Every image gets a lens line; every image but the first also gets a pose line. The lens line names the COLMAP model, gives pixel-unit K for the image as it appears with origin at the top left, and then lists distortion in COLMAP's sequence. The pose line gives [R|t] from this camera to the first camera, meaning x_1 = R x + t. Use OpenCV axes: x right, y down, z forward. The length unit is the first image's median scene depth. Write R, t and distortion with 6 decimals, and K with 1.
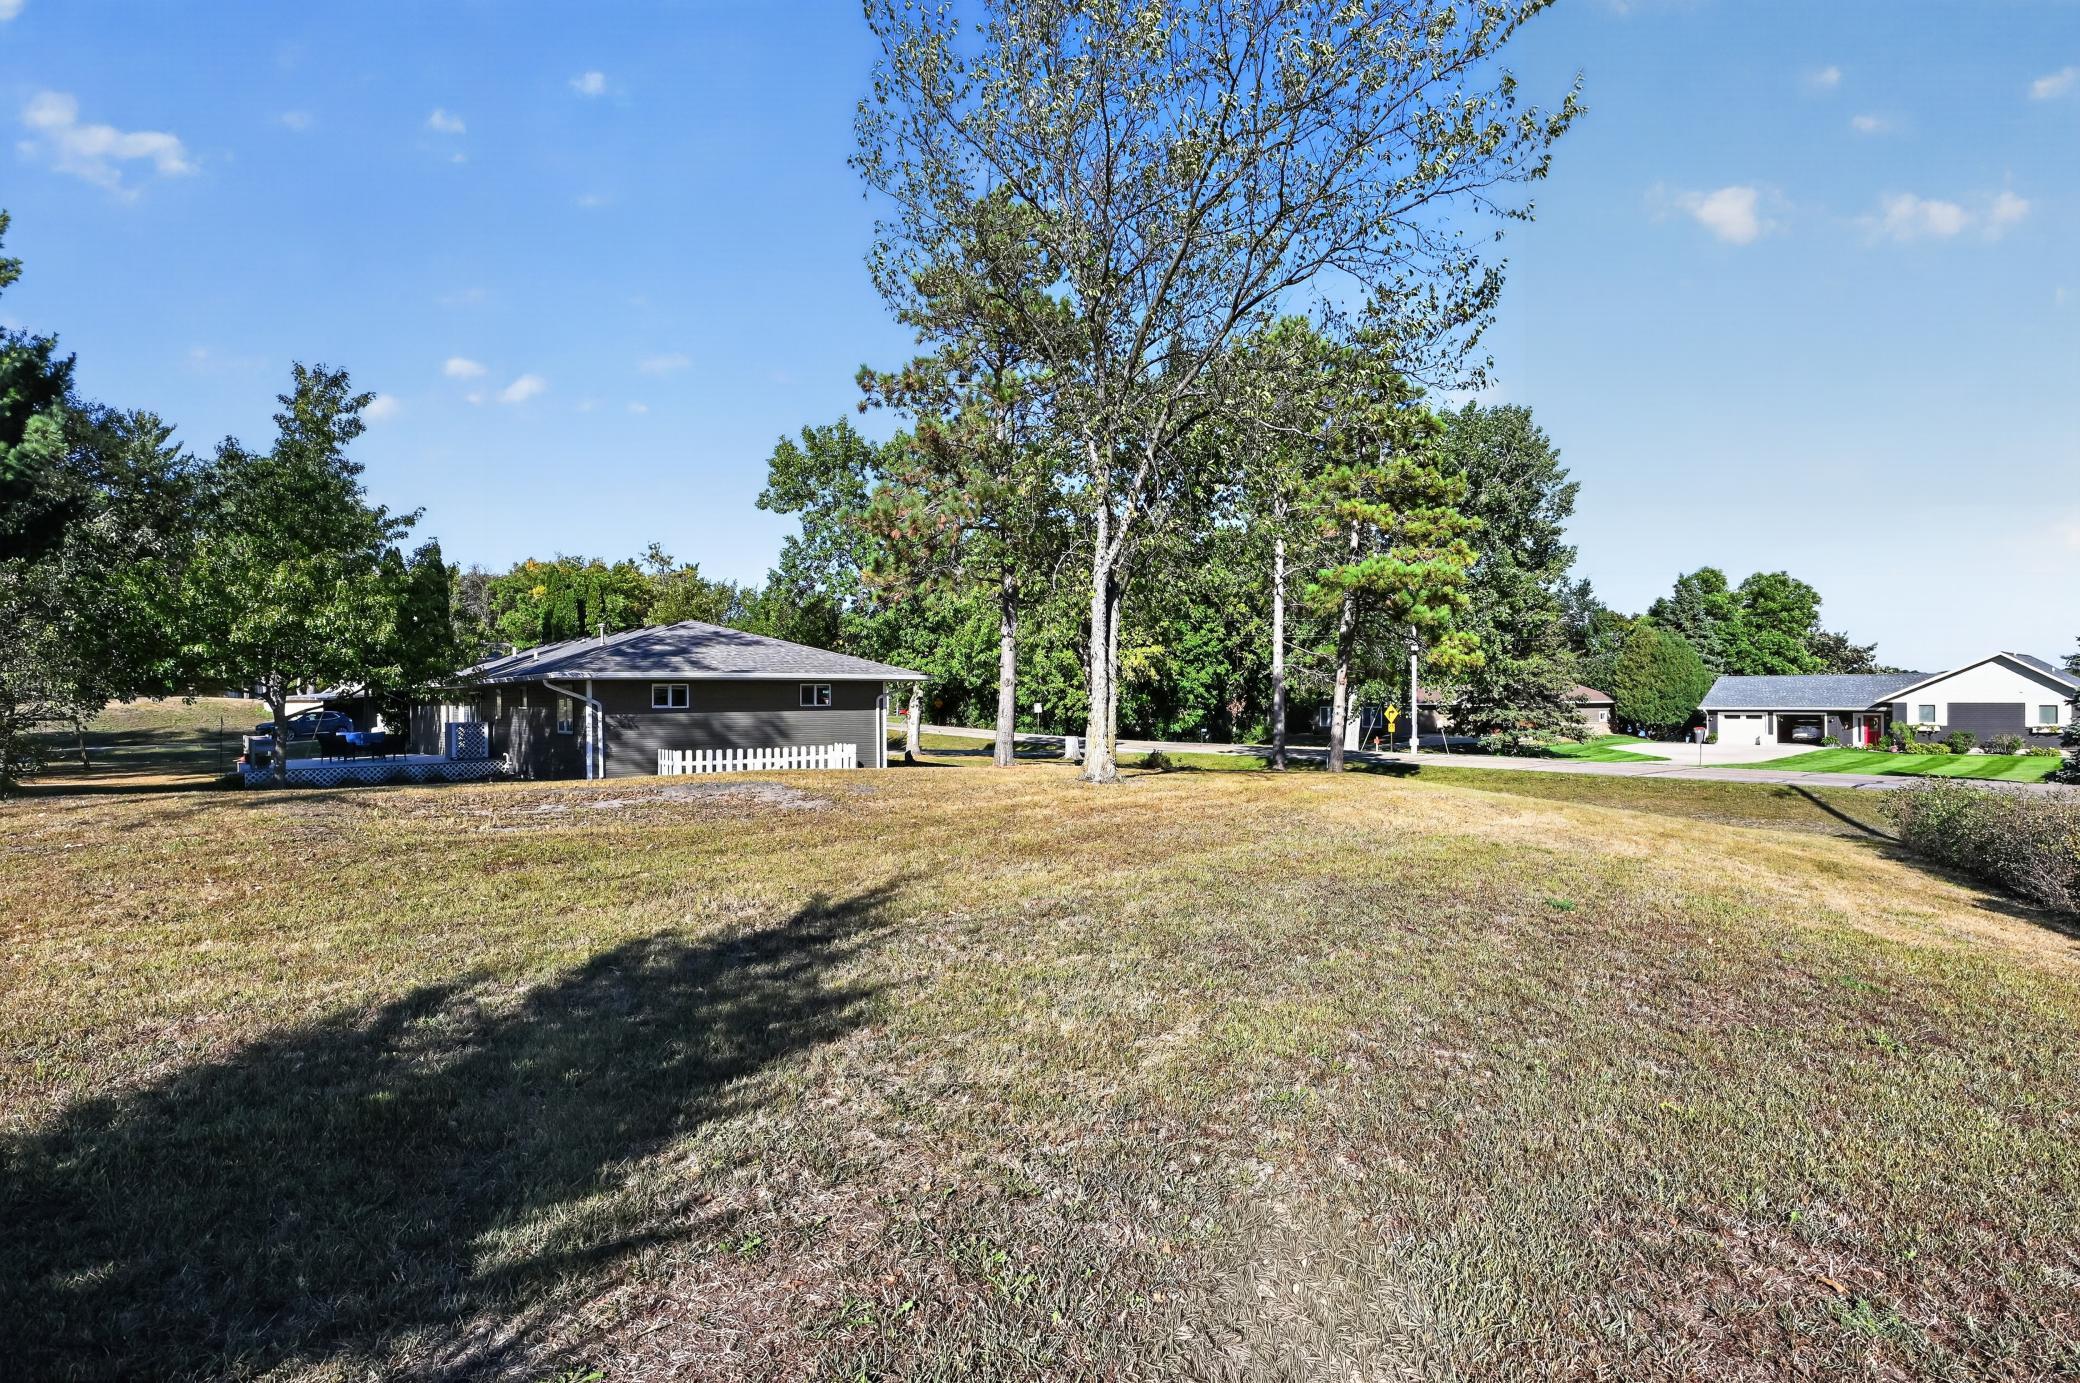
lens RADIAL K [[1031.8, 0, 1040.0], [0, 1031.8, 691.5], [0, 0, 1]] dist [-0.001220, 0.027597]
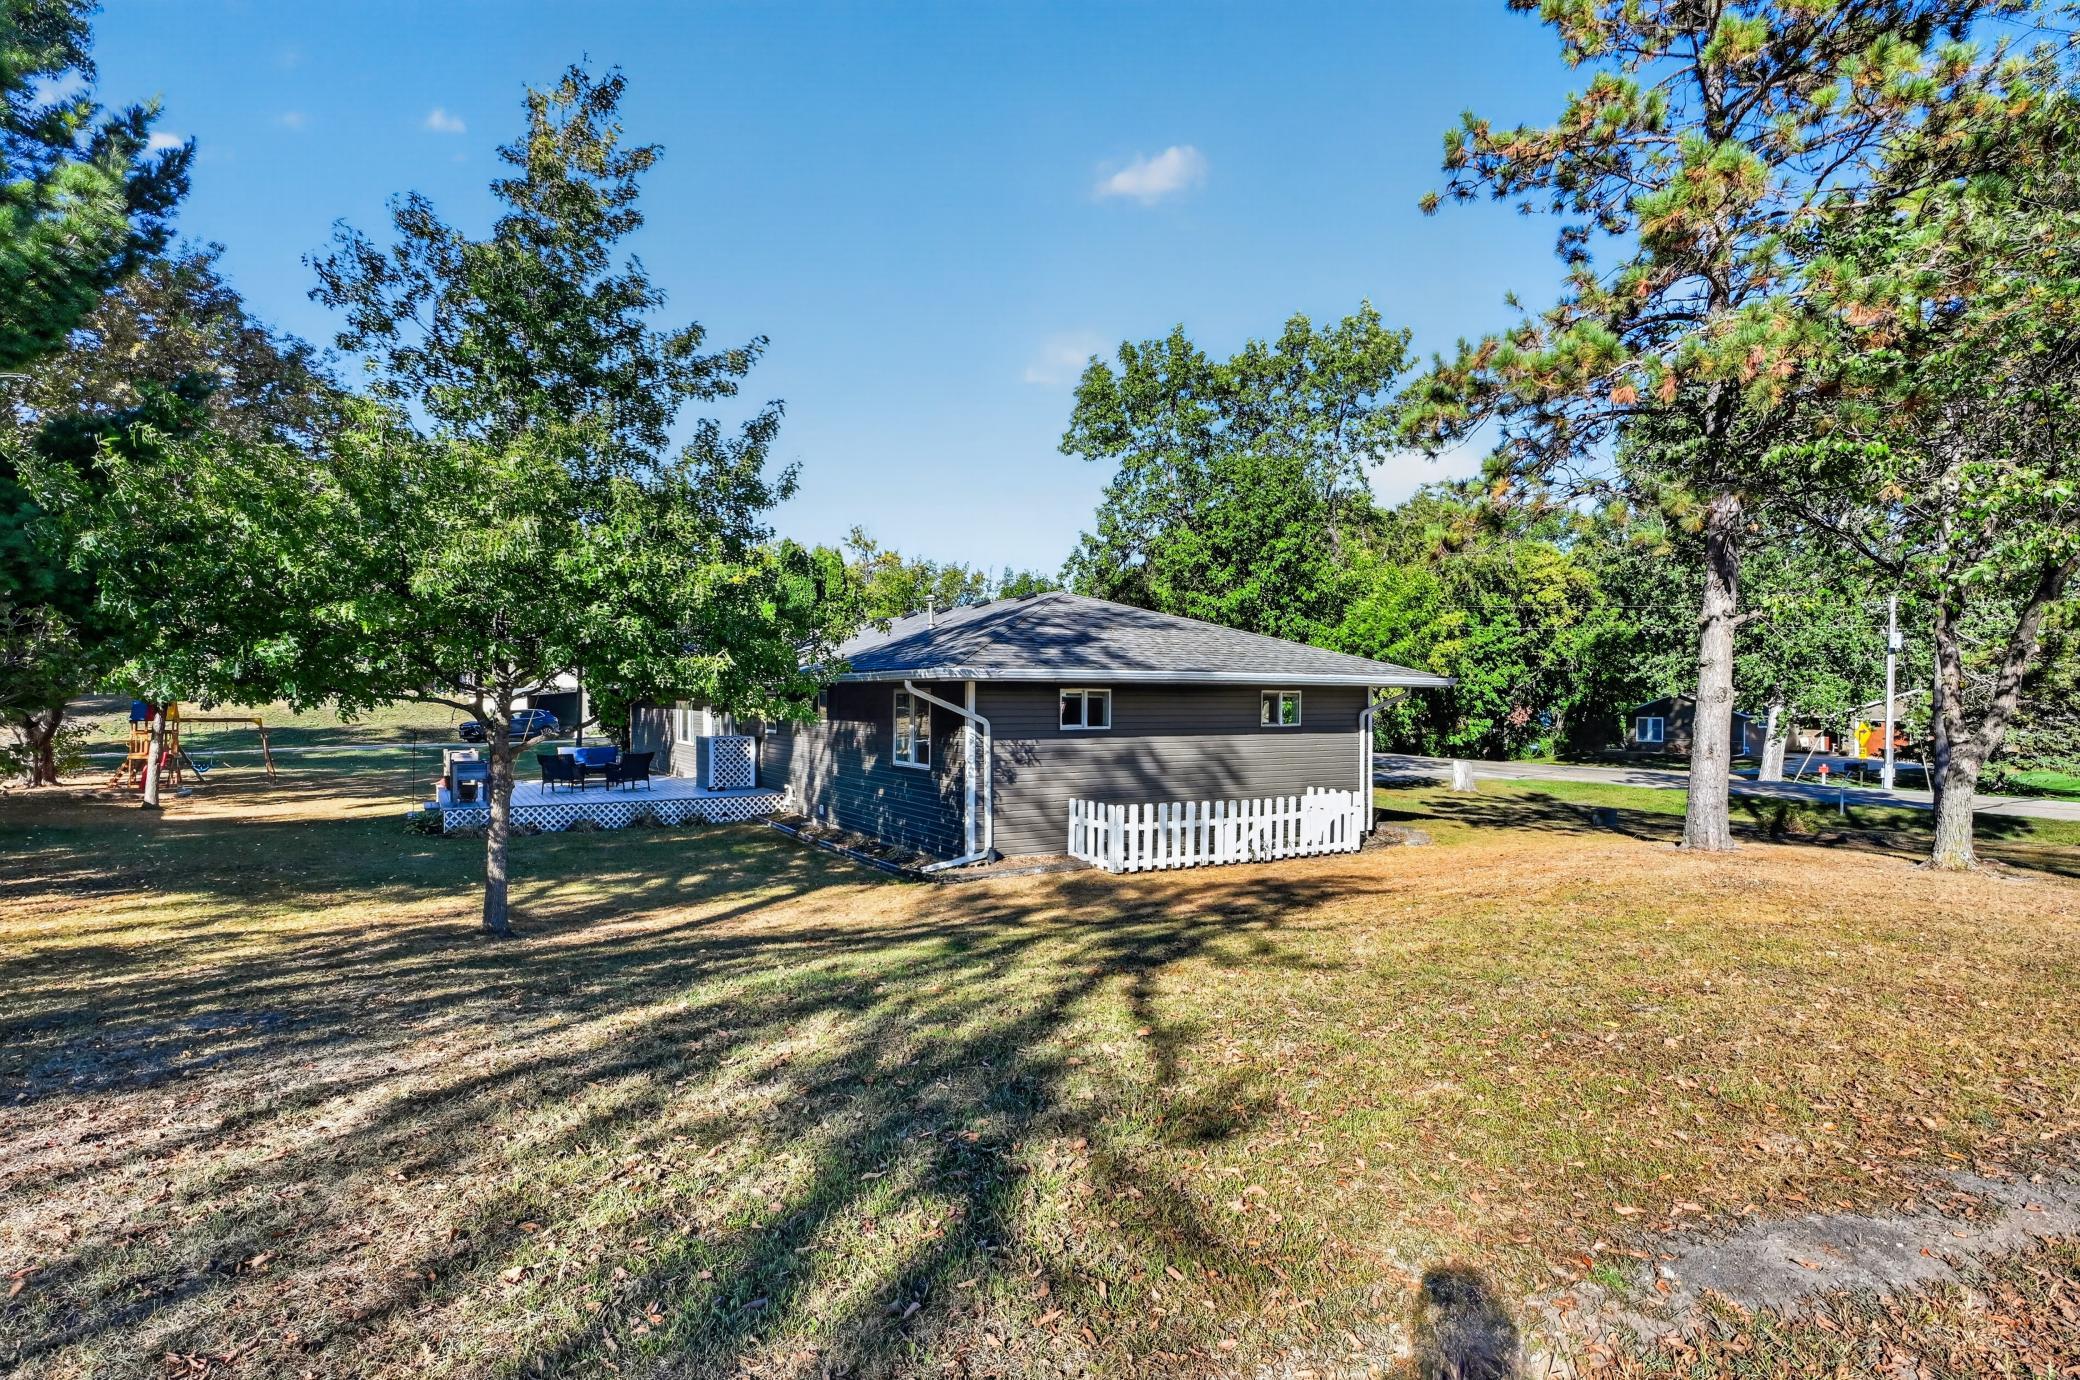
lens RADIAL K [[1031.8, 0, 1040.0], [0, 1031.8, 690.0], [0, 0, 1]] dist [-0.001220, 0.027597]
pose [[0.991736, 0.009815, -0.127923, -0.308669], [-0.009896, 0.999951, 0.000002, -0.006822], [0.127916, 0.001264, 0.991784, 0.405707]]
